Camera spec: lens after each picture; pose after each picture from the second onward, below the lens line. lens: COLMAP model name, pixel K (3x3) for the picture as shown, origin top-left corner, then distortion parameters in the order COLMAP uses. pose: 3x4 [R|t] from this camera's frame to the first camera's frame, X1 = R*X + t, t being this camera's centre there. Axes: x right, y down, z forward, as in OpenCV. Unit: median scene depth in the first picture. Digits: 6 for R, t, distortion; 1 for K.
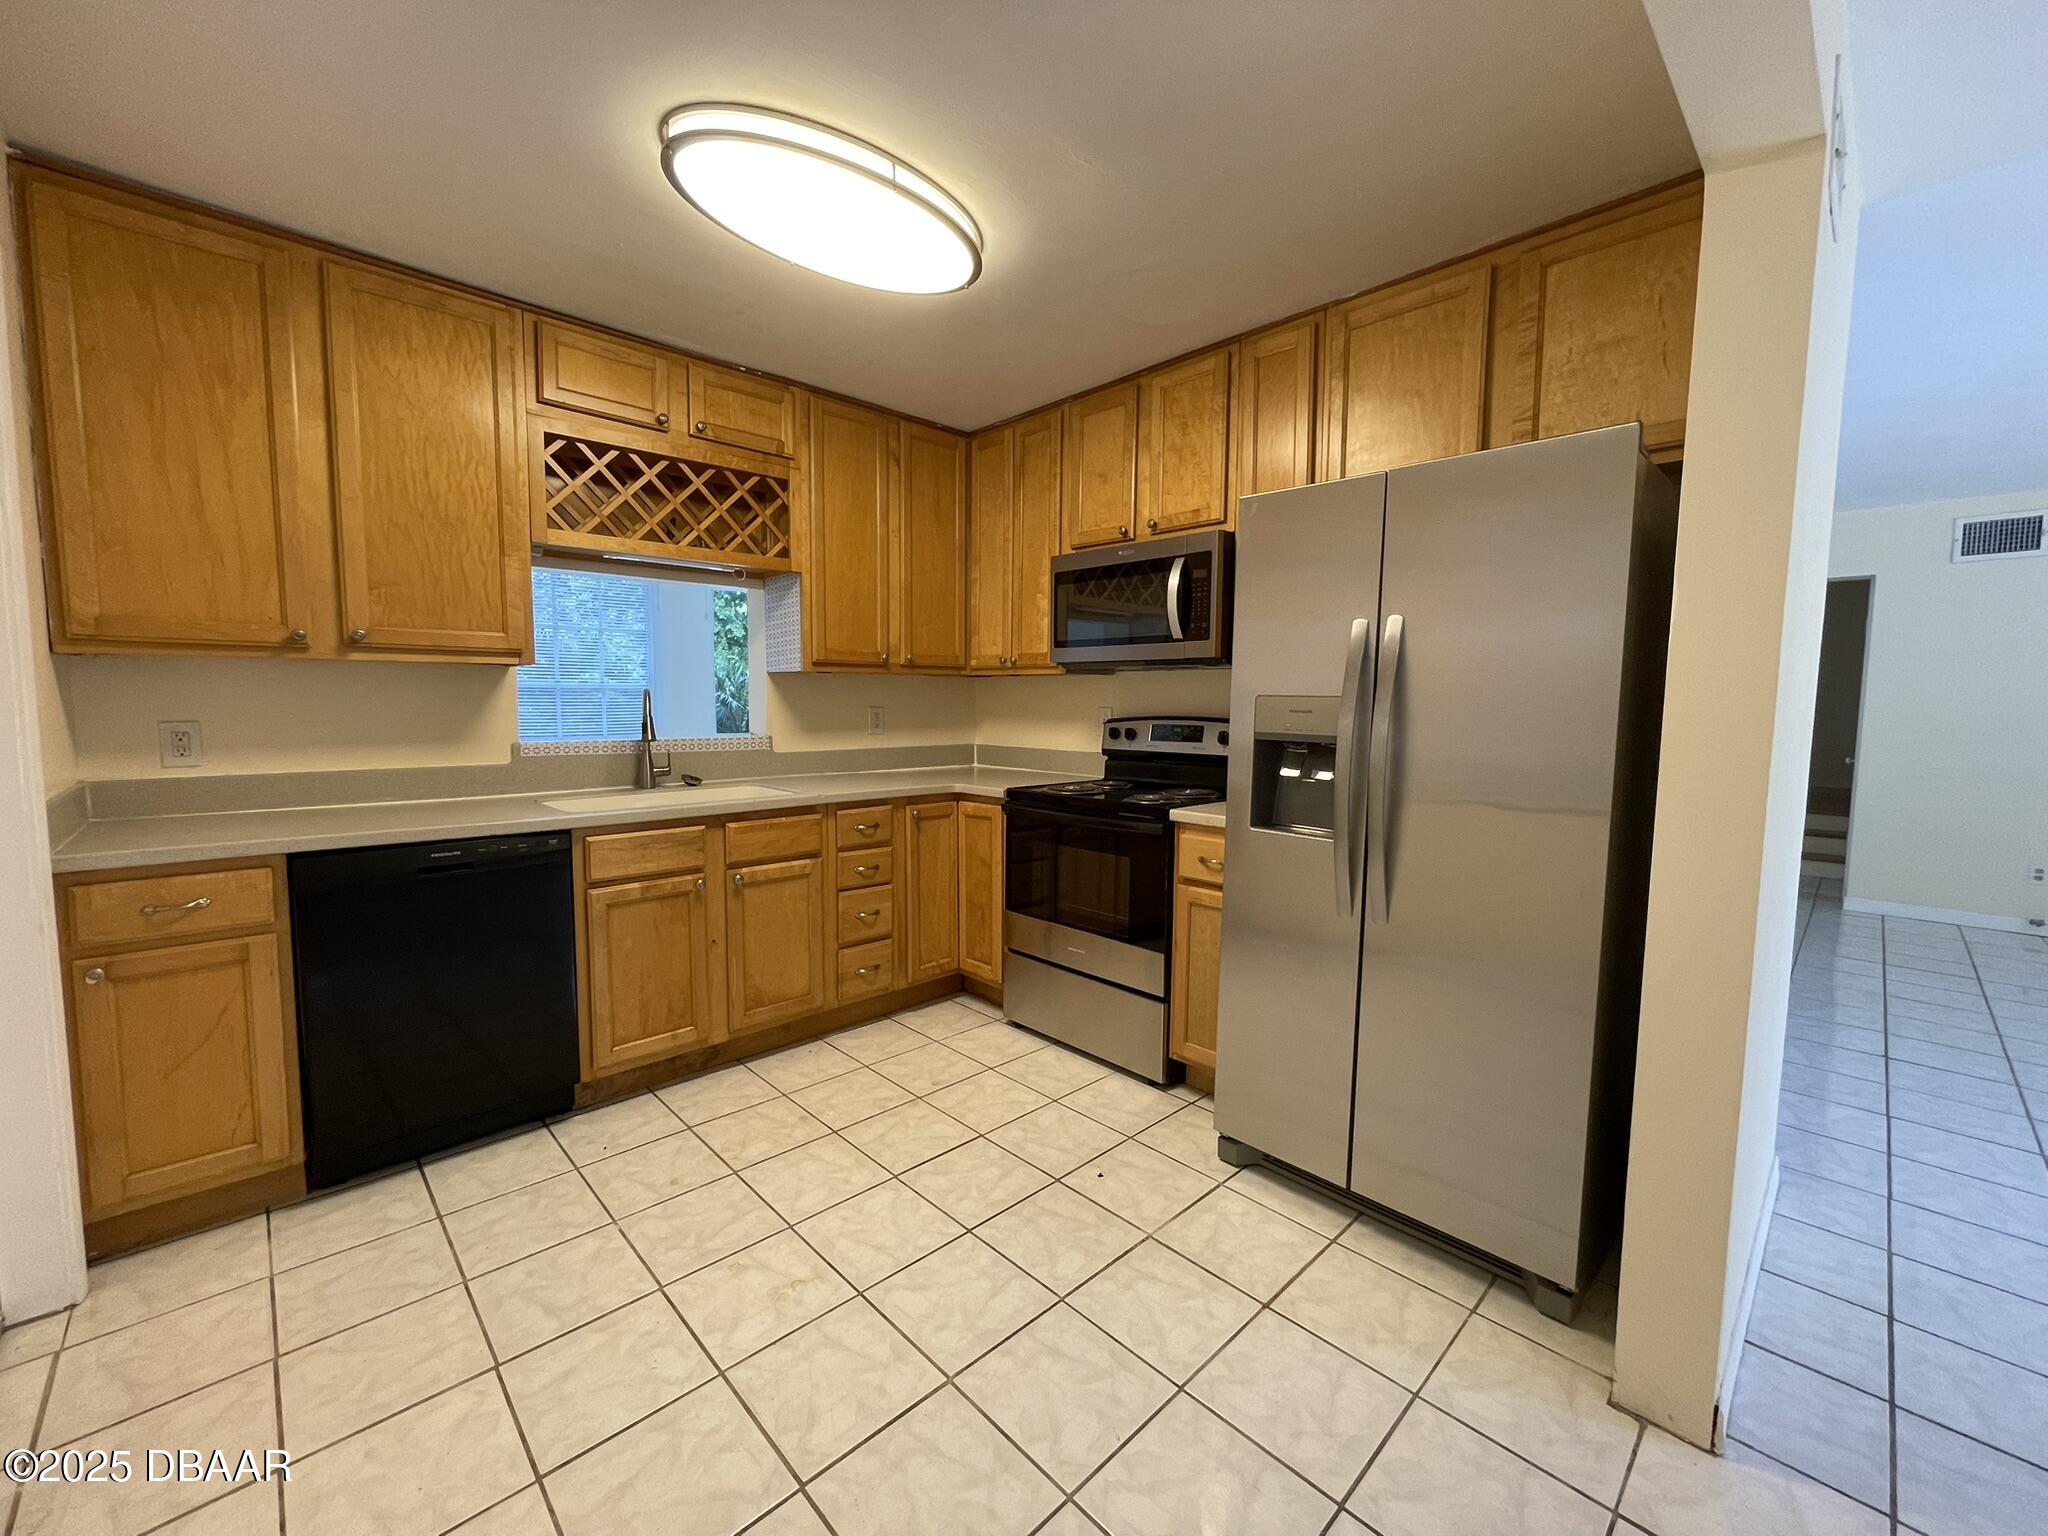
lens RADIAL K [[823.9, 0, 1015.3], [0, 823.9, 772.9], [0, 0, 1]] dist [-0.004628, 0.000044]
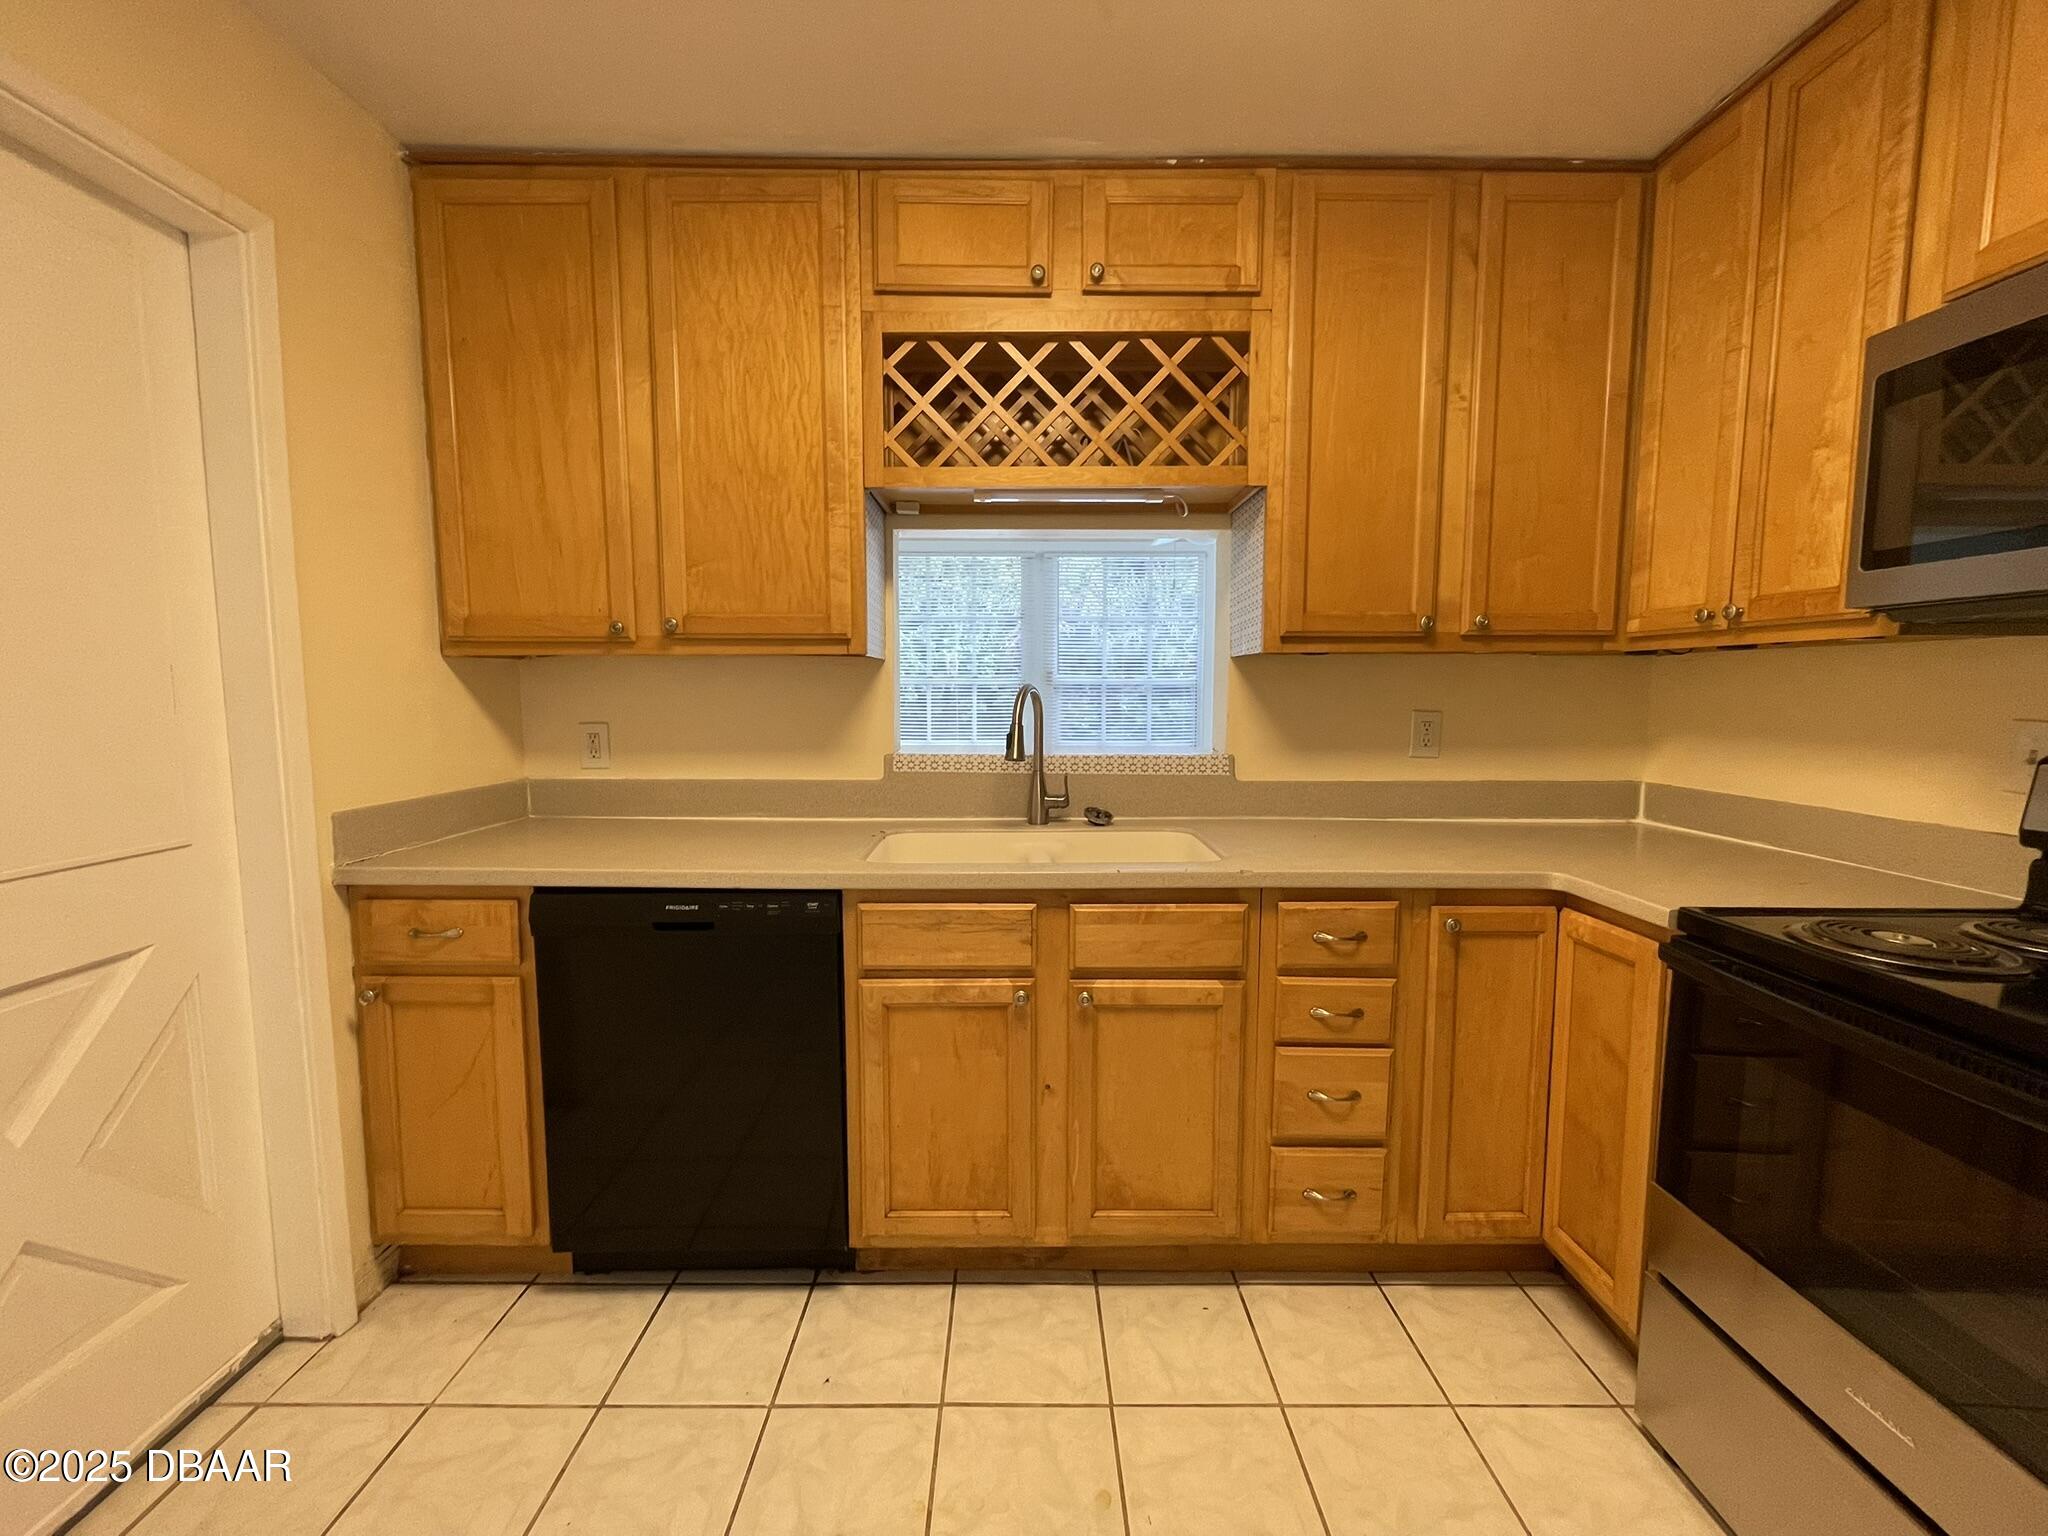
lens RADIAL K [[823.9, 0, 1020.5], [0, 823.9, 766.1], [0, 0, 1]] dist [-0.004628, 0.000044]
pose [[0.727831, 0.056019, -0.683464, 0.030919], [-0.057527, 0.998132, 0.020548, -0.047856], [0.683339, 0.024362, 0.729695, 0.492877]]
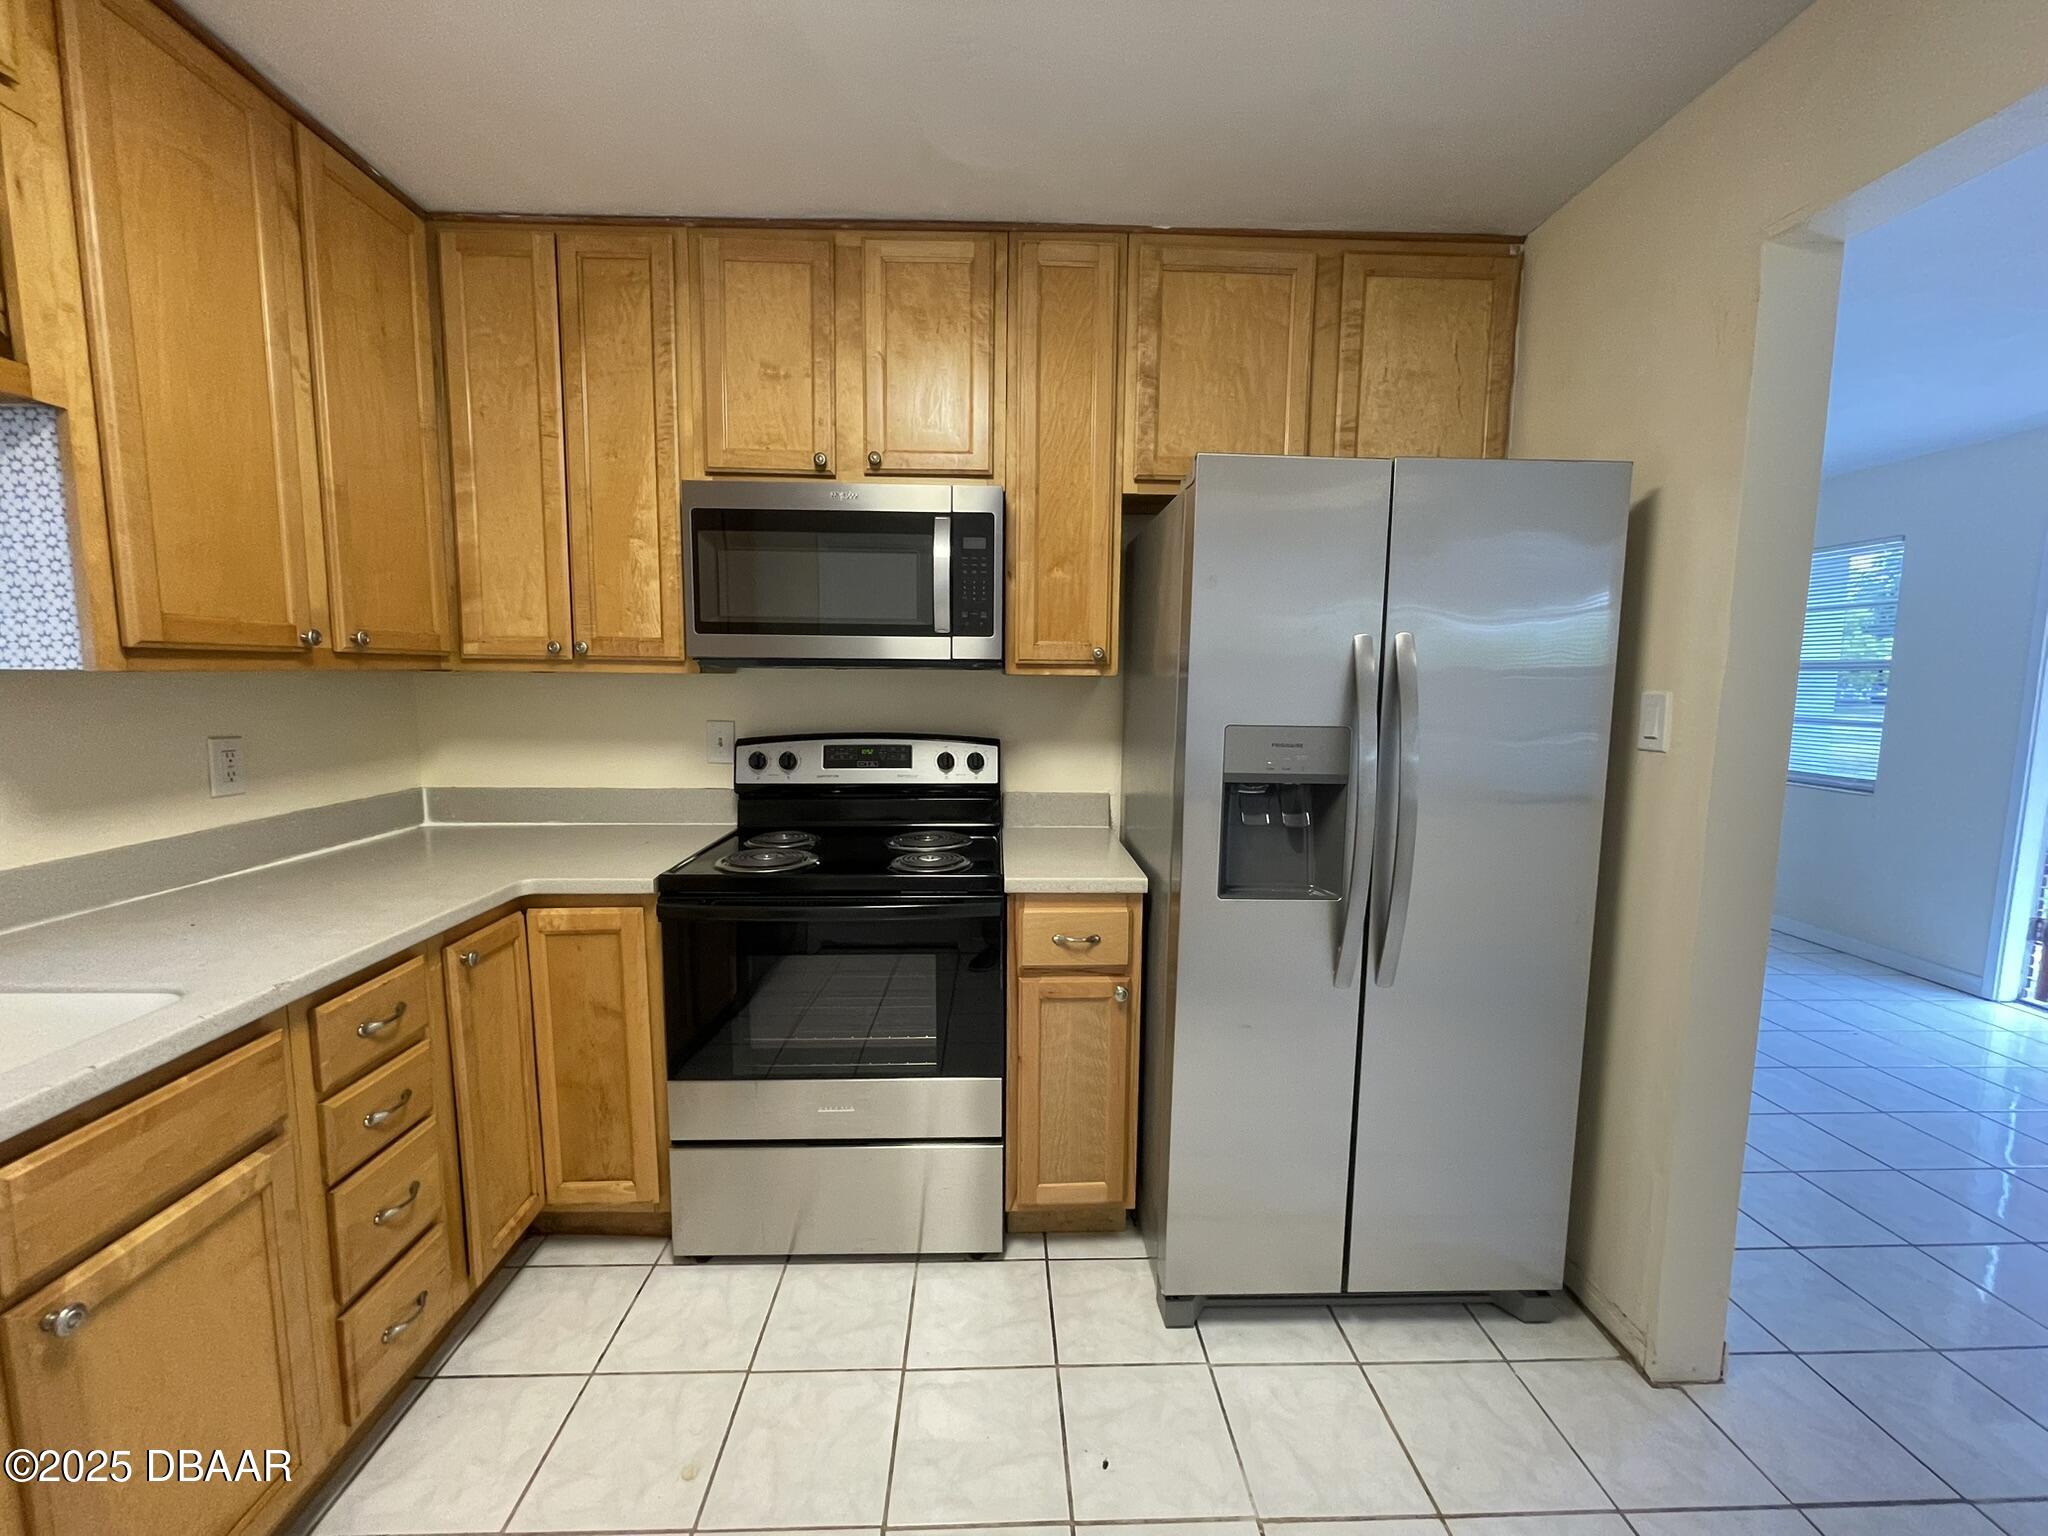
lens RADIAL K [[823.9, 0, 1015.1], [0, 823.9, 768.6], [0, 0, 1]] dist [-0.004628, 0.000044]
pose [[0.661779, -0.086632, 0.744676, -0.291534], [0.064321, 0.996199, 0.058732, -0.080591], [-0.746934, 0.009031, 0.664837, 0.468035]]
